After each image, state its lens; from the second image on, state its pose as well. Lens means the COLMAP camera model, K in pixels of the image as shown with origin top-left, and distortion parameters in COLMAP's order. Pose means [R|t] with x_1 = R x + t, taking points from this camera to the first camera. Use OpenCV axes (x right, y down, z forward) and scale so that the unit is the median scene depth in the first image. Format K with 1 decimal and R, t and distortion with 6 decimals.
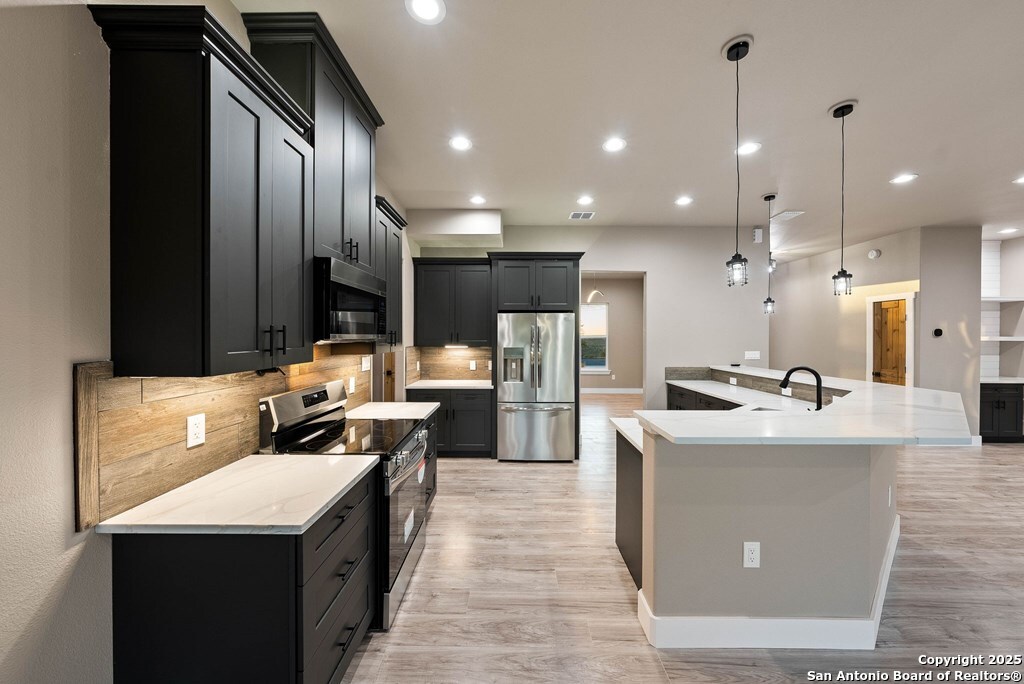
lens RADIAL K [[354.8, 0, 515.1], [0, 354.8, 336.9], [0, 0, 1]] dist [0.000664, 0.000191]
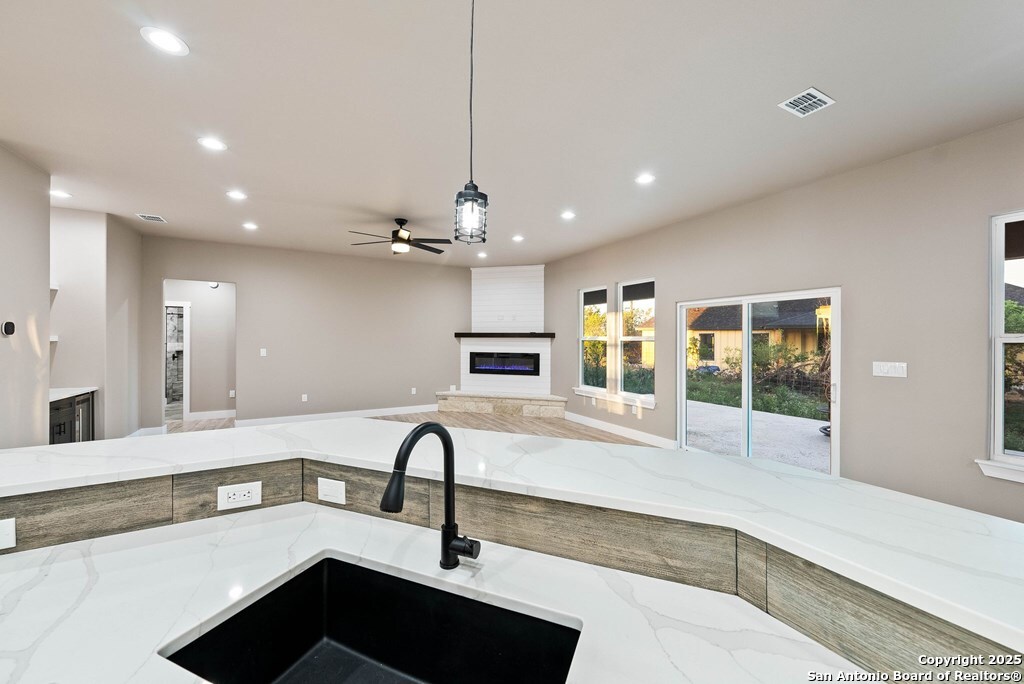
lens RADIAL K [[380.6, 0, 513.7], [0, 380.6, 339.3], [0, 0, 1]] dist [-0.000552, 0.000025]
pose [[-0.477579, -0.004926, 0.878575, 0.439978], [-0.003139, 0.999987, 0.003900, 0.001149], [-0.878583, -0.000896, -0.477589, 1.075344]]
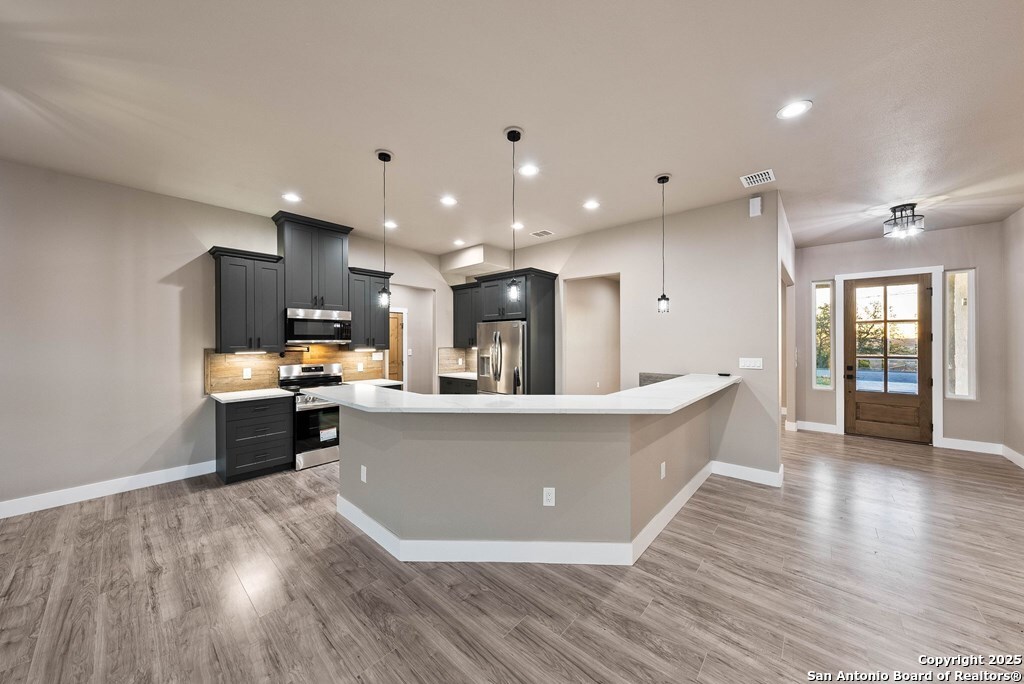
lens RADIAL K [[352.5, 0, 515.1], [0, 352.5, 340.1], [0, 0, 1]] dist [-0.002767, -0.000019]
pose [[0.746829, -0.005191, -0.664996, 1.531940], [0.004689, 0.999986, -0.002540, 0.002389], [0.665000, -0.001221, 0.746843, 0.172694]]
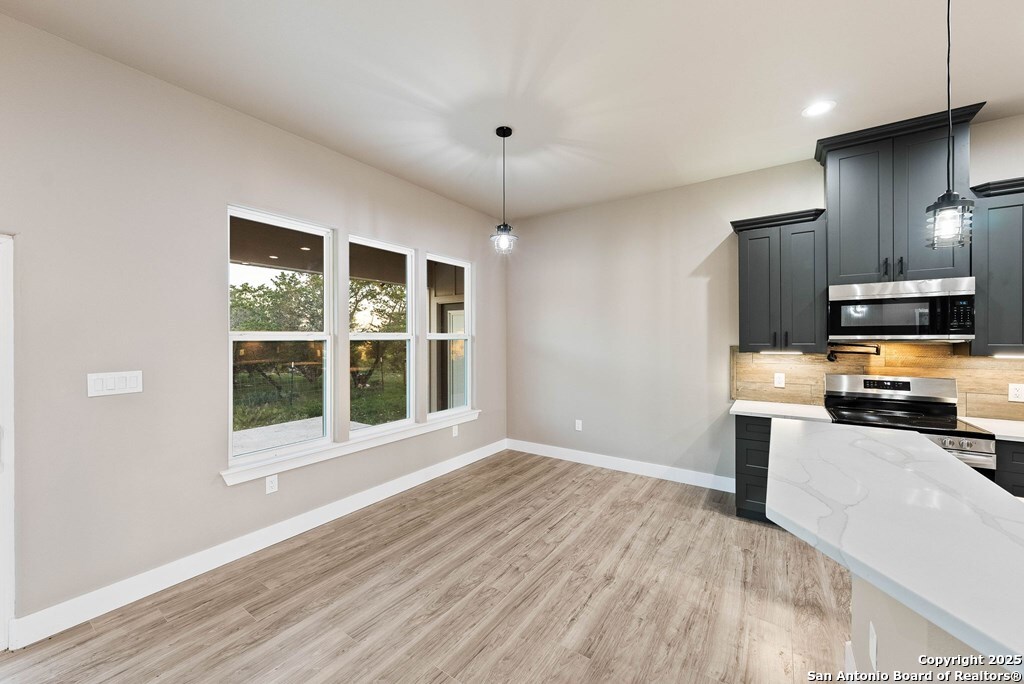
lens RADIAL K [[385.8, 0, 513.8], [0, 385.8, 340.1], [0, 0, 1]] dist [-0.001619, -0.000040]
pose [[-0.570835, 0.001680, -0.821063, 1.141137], [0.000183, 0.999998, 0.001919, 0.005639], [0.821065, 0.000946, -0.570834, 0.577530]]
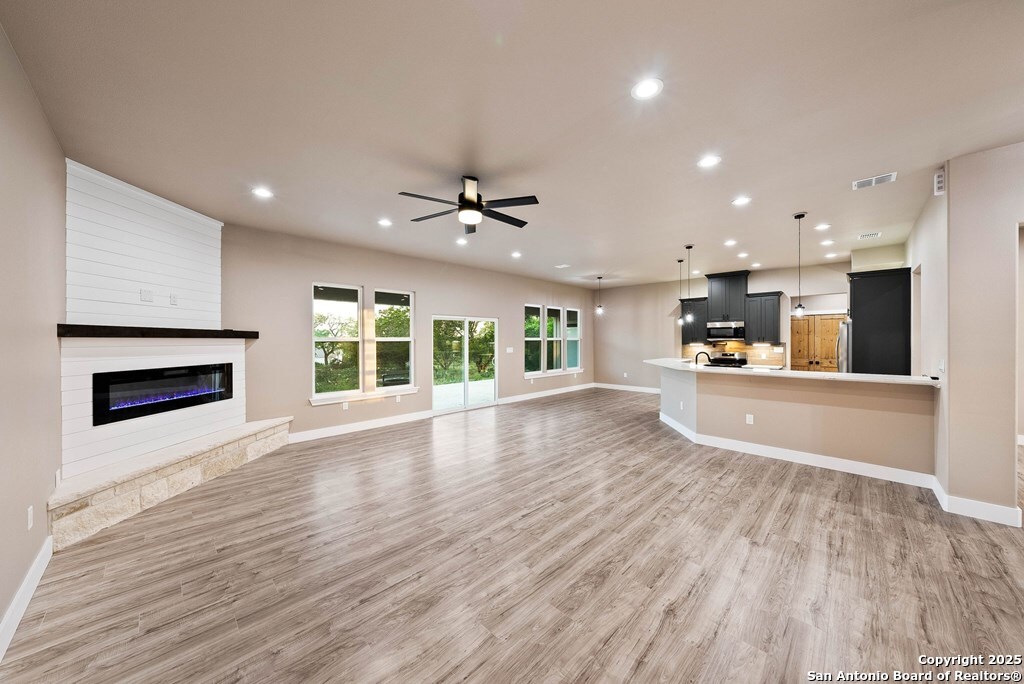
lens RADIAL K [[352.5, 0, 515.1], [0, 352.5, 340.1], [0, 0, 1]] dist [-0.002767, -0.000019]
pose [[-0.698754, -0.001265, -0.715361, 3.259649], [-0.000061, 0.999999, -0.001709, 0.012282], [0.715362, -0.001150, -0.698753, 1.714062]]
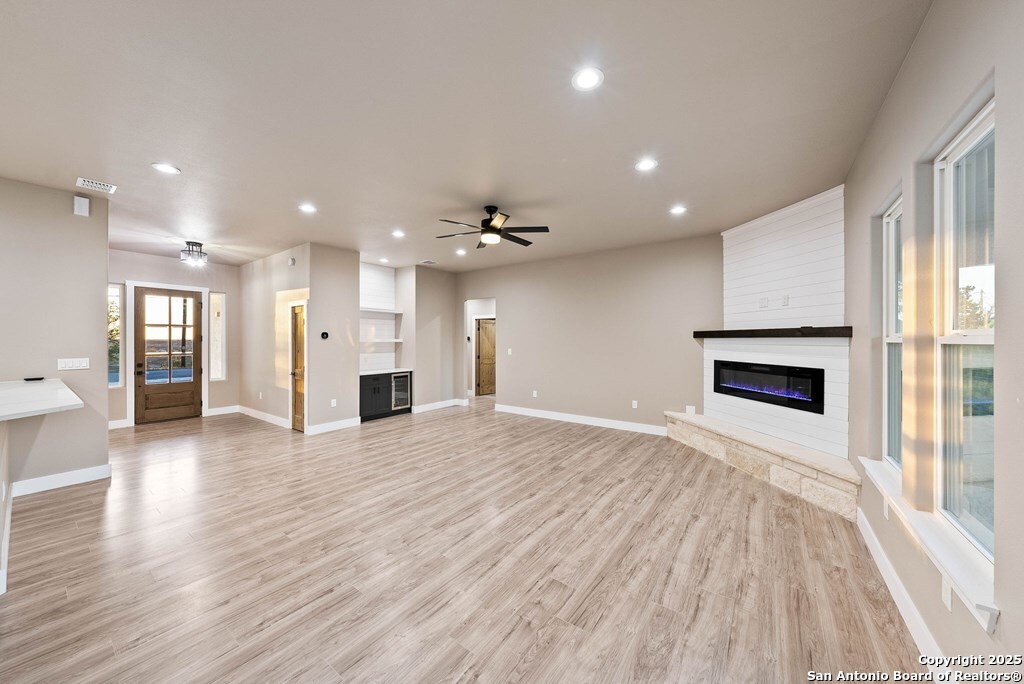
lens RADIAL K [[352.5, 0, 515.1], [0, 352.5, 340.1], [0, 0, 1]] dist [-0.002767, -0.000019]
pose [[0.585097, -0.003022, 0.810958, 1.182893], [0.002380, 0.999995, 0.002010, 0.005743], [-0.810960, 0.000754, 0.585101, -0.369152]]
